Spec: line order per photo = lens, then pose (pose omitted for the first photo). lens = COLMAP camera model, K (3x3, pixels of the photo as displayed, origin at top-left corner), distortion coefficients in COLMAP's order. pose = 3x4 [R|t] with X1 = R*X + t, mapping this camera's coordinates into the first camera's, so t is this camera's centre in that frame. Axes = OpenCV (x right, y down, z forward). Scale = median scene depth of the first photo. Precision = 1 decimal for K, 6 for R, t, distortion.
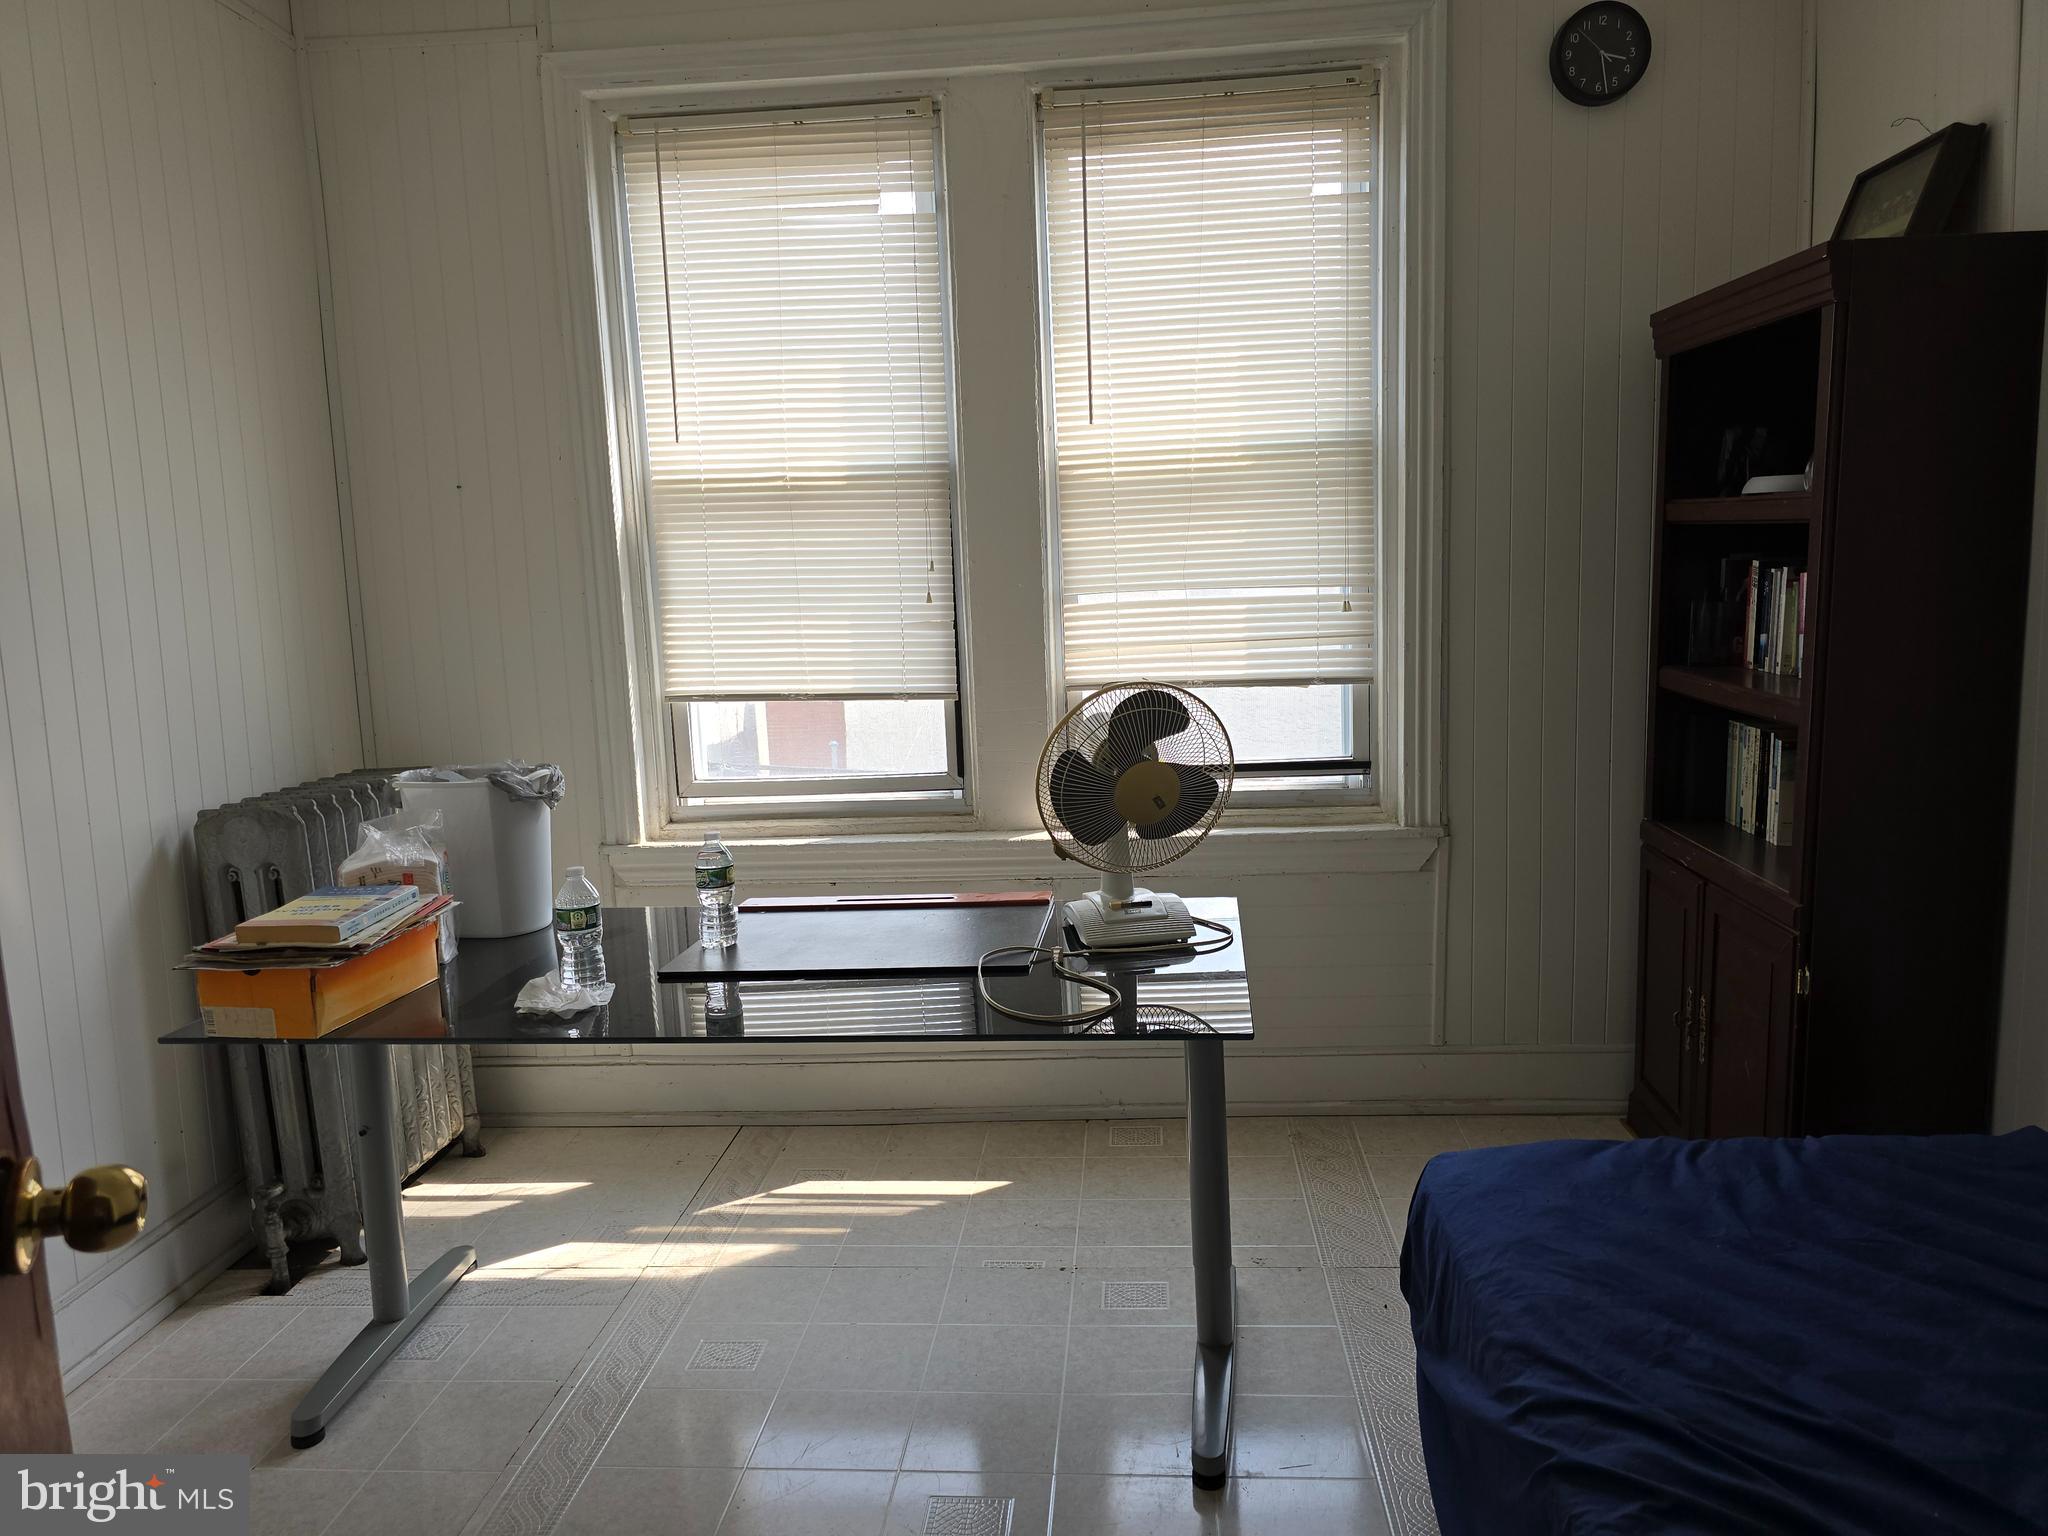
lens RADIAL K [[1399.1, 0, 1046.4], [0, 1399.1, 770.2], [0, 0, 1]] dist [0.053246, -0.024392]
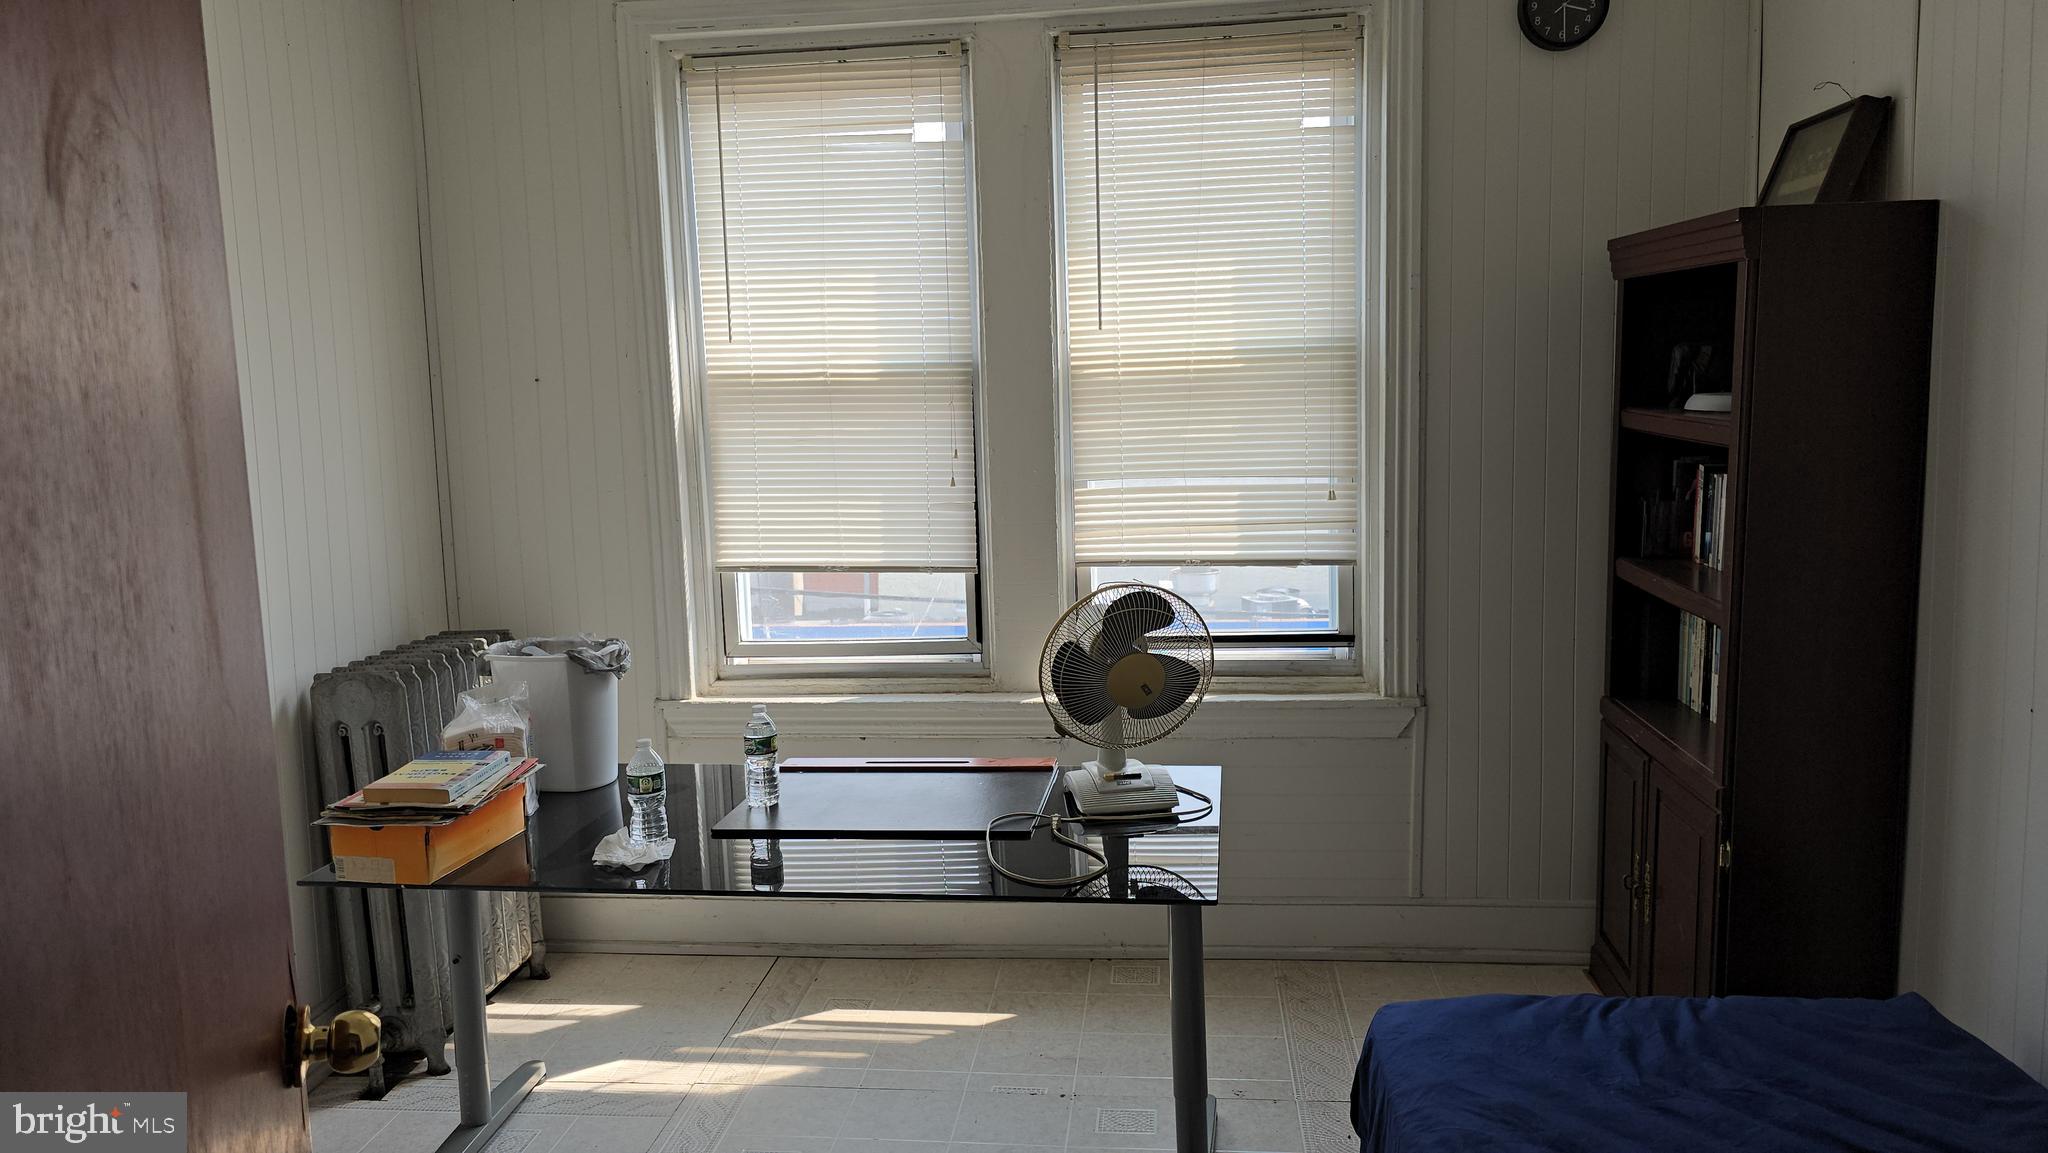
lens RADIAL K [[1401.7, 0, 1024.0], [0, 1401.7, 576.5], [0, 0, 1]] dist [0.047356, -0.003307]
pose [[0.999167, 0.011554, -0.039144, 0.018468], [-0.011914, 0.999889, -0.008979, -0.044215], [0.039036, 0.009438, 0.999193, -0.116025]]
